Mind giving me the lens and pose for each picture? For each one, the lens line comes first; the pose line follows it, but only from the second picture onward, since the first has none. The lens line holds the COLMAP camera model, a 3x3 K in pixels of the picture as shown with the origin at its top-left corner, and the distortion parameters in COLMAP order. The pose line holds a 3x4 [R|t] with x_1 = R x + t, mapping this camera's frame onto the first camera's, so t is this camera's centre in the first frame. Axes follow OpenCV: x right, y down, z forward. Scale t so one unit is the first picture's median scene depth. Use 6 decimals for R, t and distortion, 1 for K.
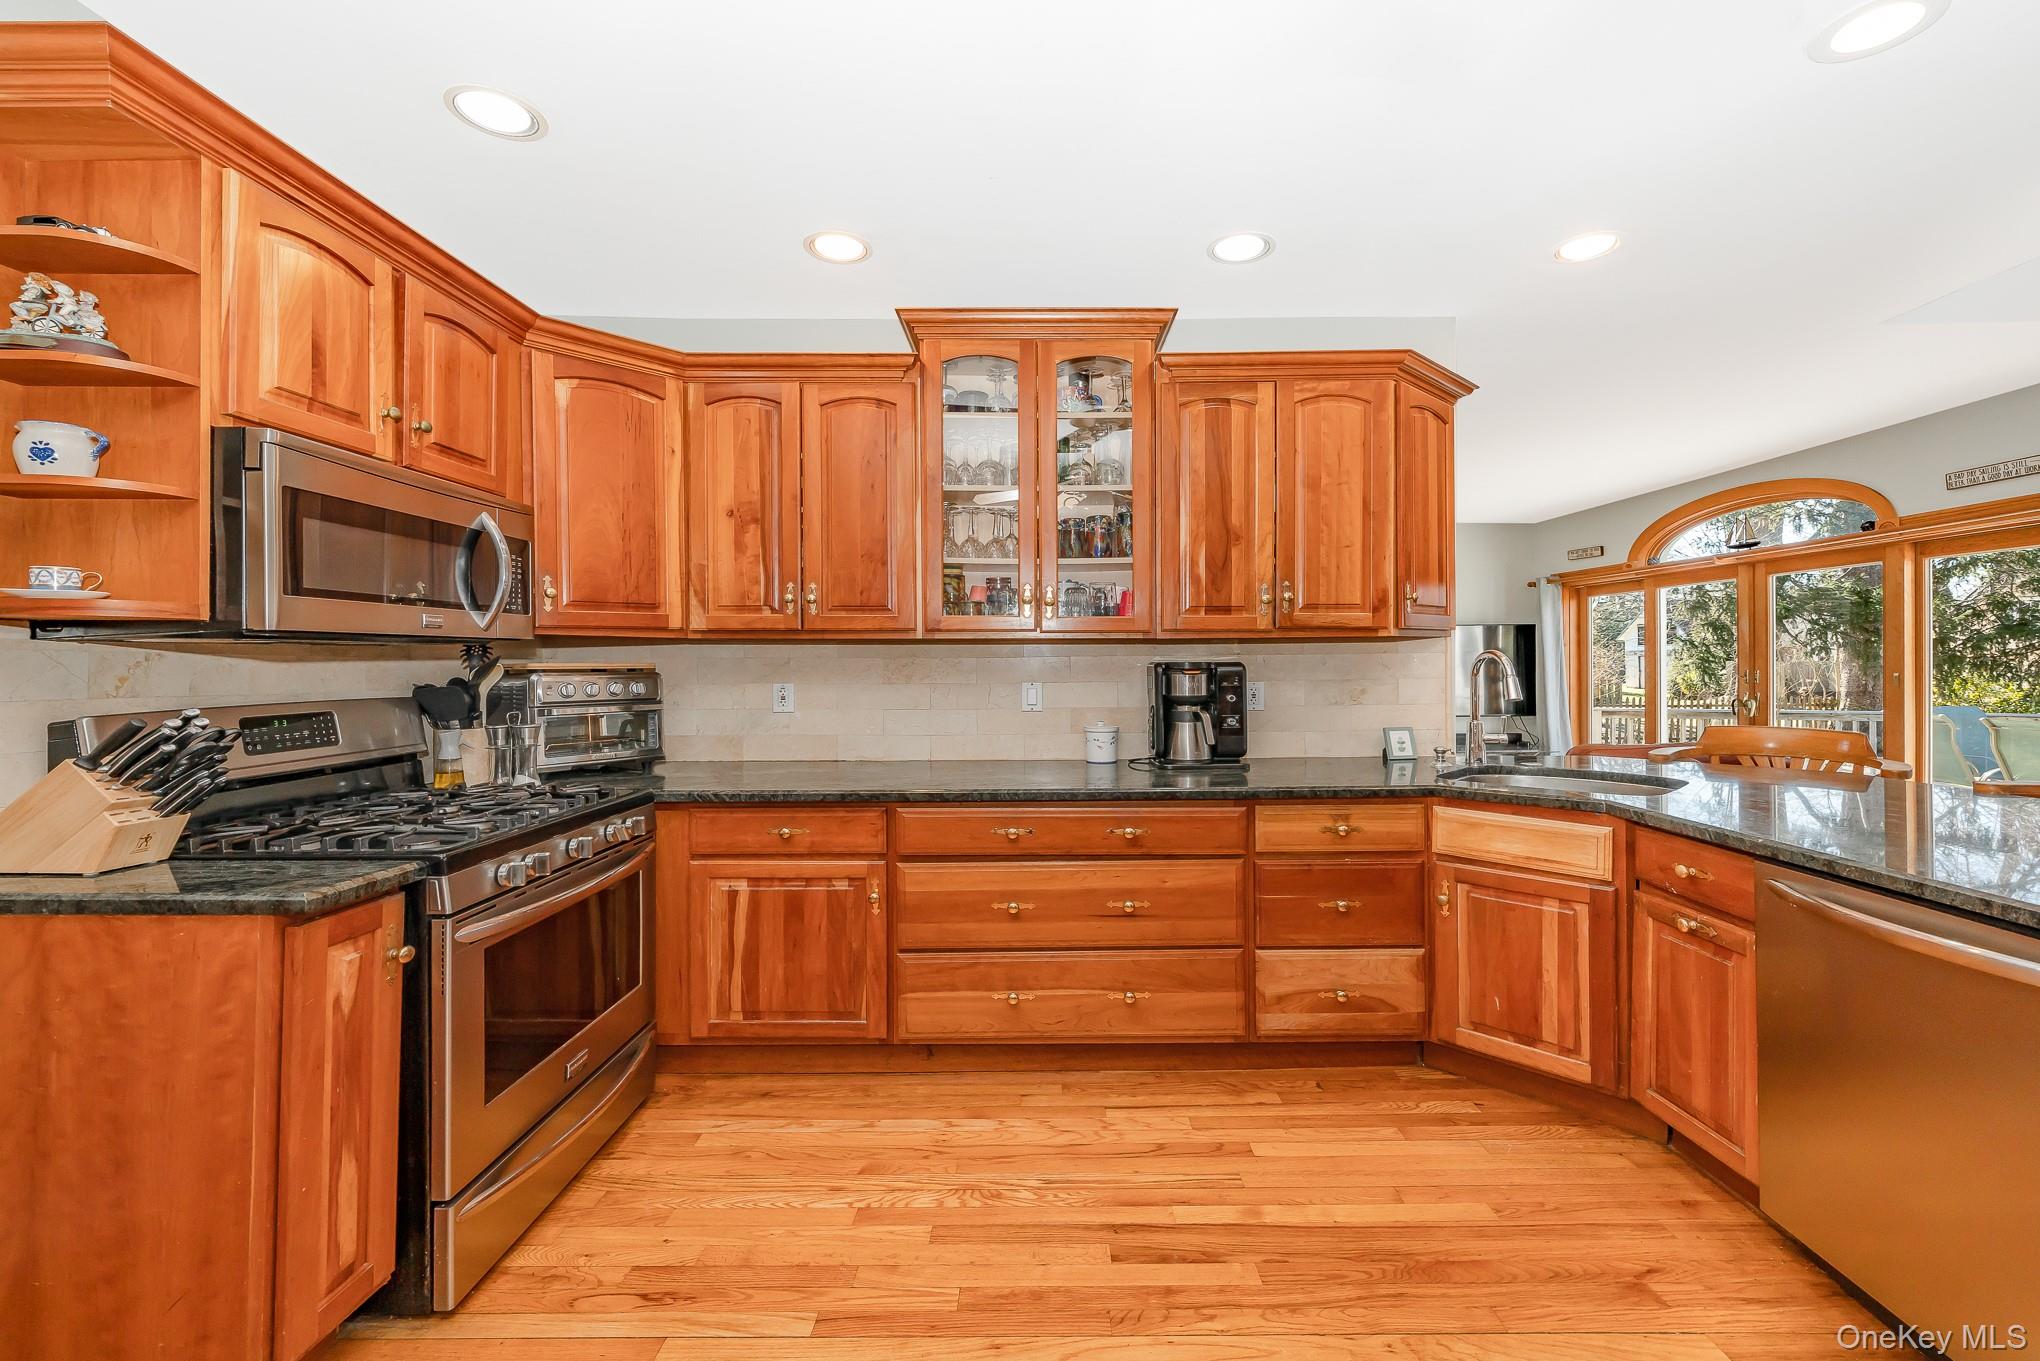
lens RADIAL K [[773.6, 0, 1053.8], [0, 773.6, 663.0], [0, 0, 1]] dist [-0.002769, 0.000289]
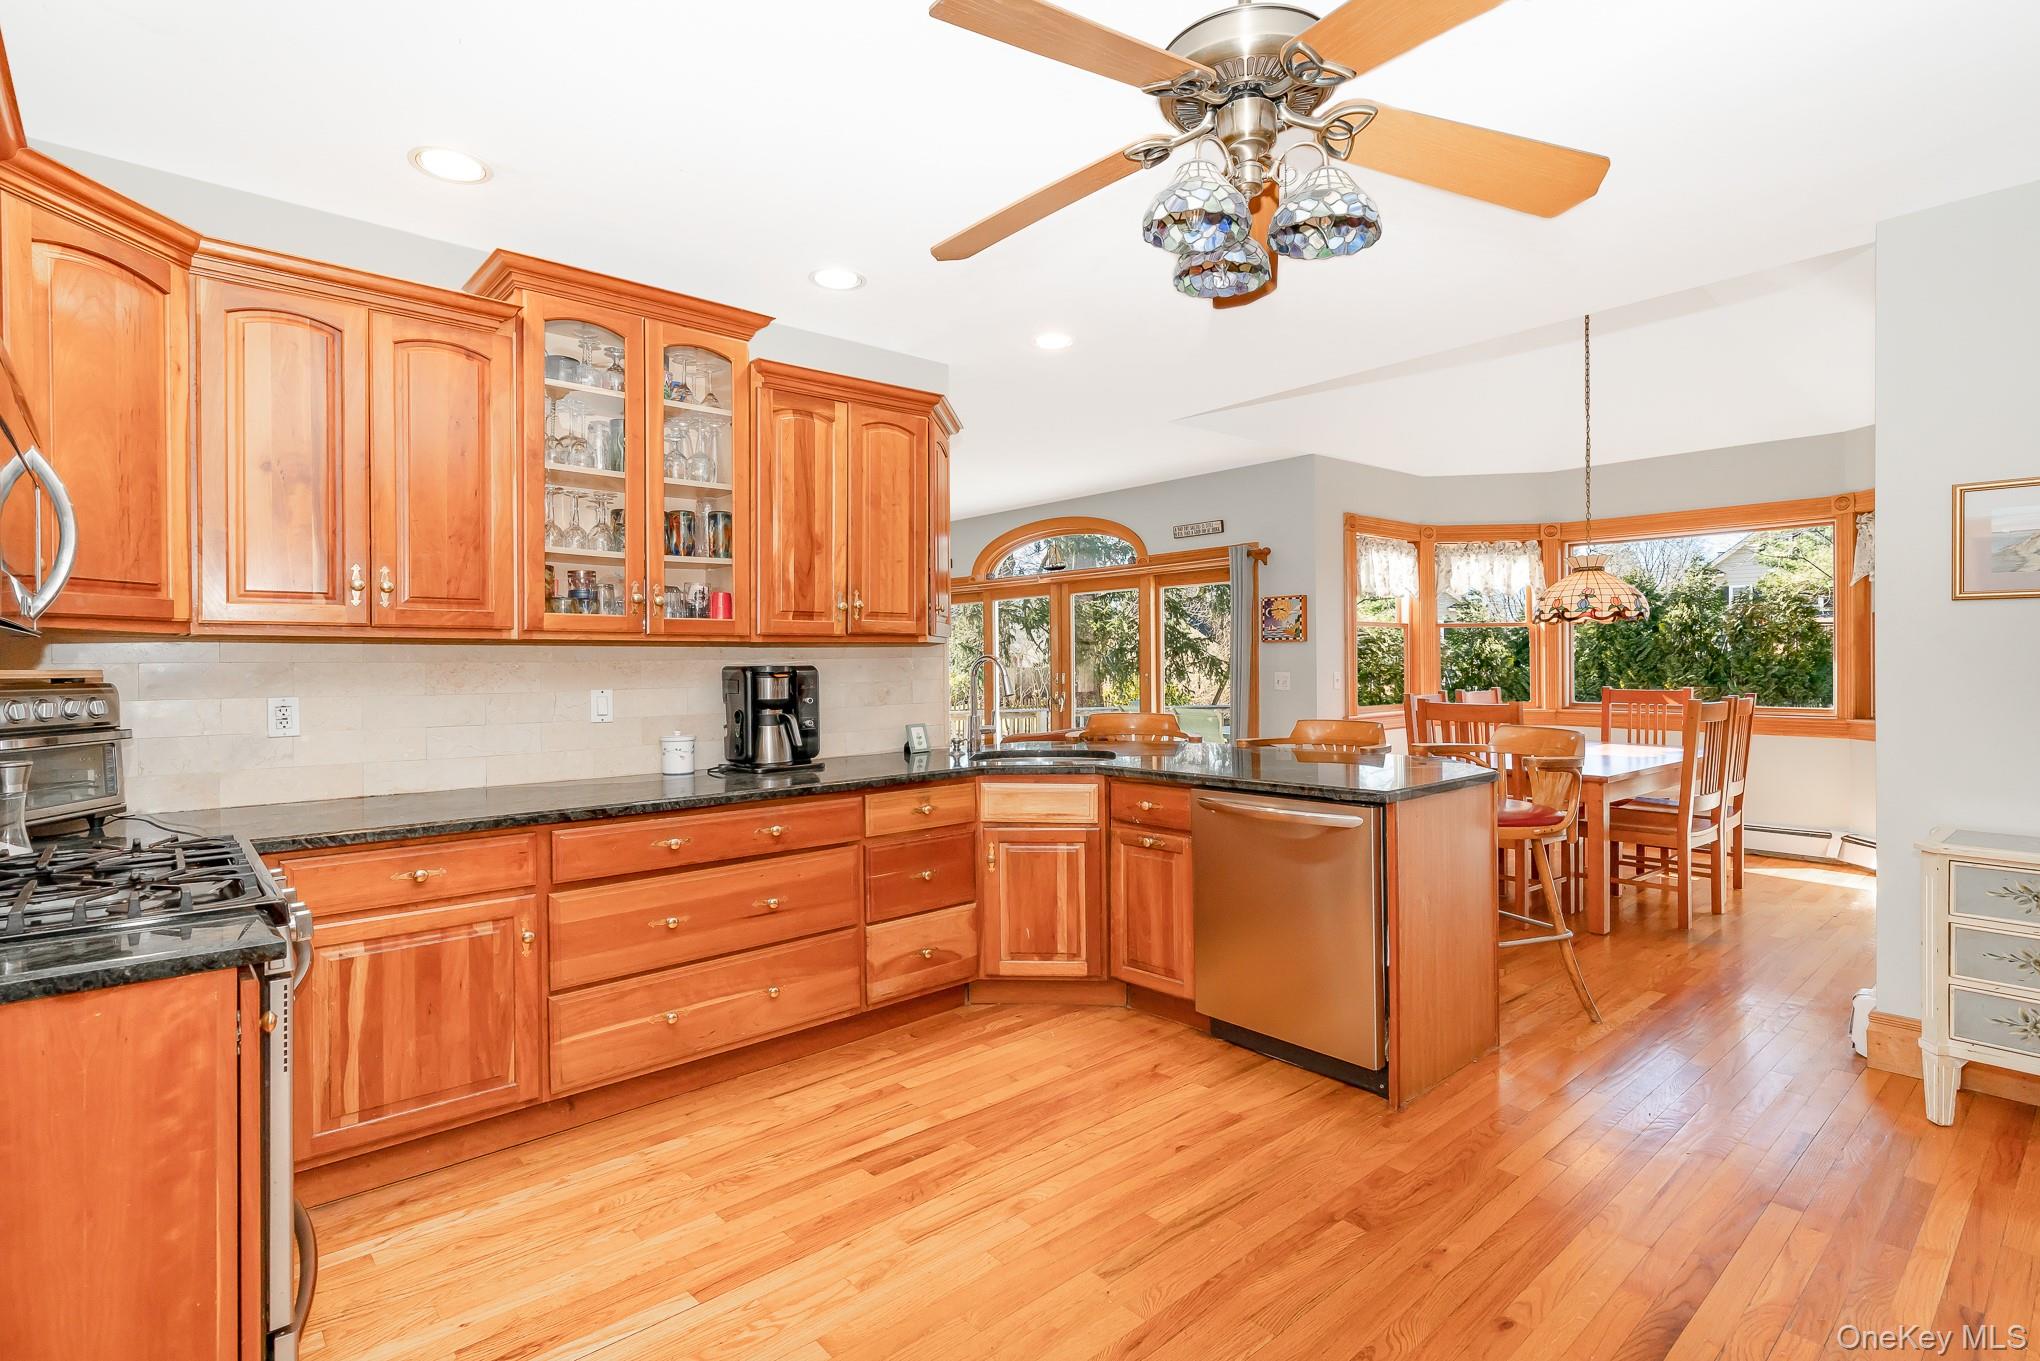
lens RADIAL K [[932.7, 0, 1013.8], [0, 932.7, 668.3], [0, 0, 1]] dist [-0.001443, 0.000629]
pose [[0.748080, -0.007074, 0.663571, -0.477653], [0.009436, 0.999955, 0.000023, 0.006387], [-0.663542, 0.006245, 0.748113, -0.137646]]
